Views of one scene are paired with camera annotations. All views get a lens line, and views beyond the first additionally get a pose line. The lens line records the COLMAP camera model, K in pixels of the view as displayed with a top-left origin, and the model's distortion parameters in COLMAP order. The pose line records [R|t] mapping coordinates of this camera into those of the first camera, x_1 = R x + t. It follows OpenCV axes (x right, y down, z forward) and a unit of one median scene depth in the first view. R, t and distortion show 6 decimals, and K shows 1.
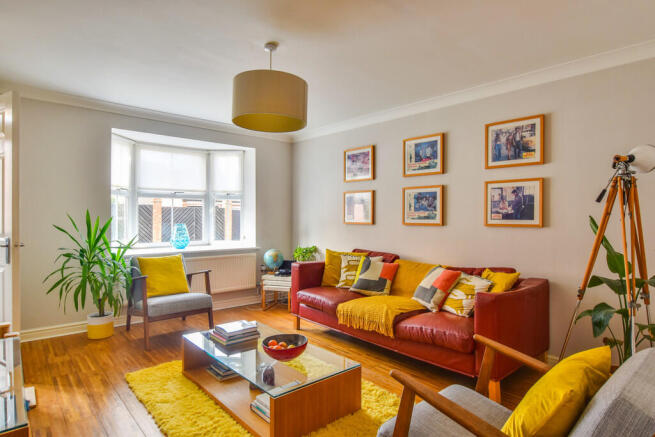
lens RADIAL K [[377.8, 0, 327.5], [0, 377.8, 218.5], [0, 0, 1]] dist [-0.004619, -0.000641]
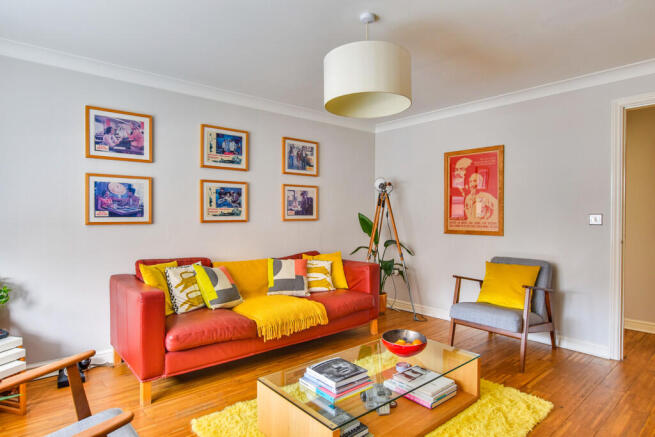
lens RADIAL K [[377.8, 0, 327.5], [0, 377.8, 218.5], [0, 0, 1]] dist [-0.004619, -0.000641]
pose [[0.019487, -0.013208, 0.999723, -0.718312], [0.007283, 0.999888, 0.013068, -0.002151], [-0.999784, 0.007026, 0.019581, 0.761939]]
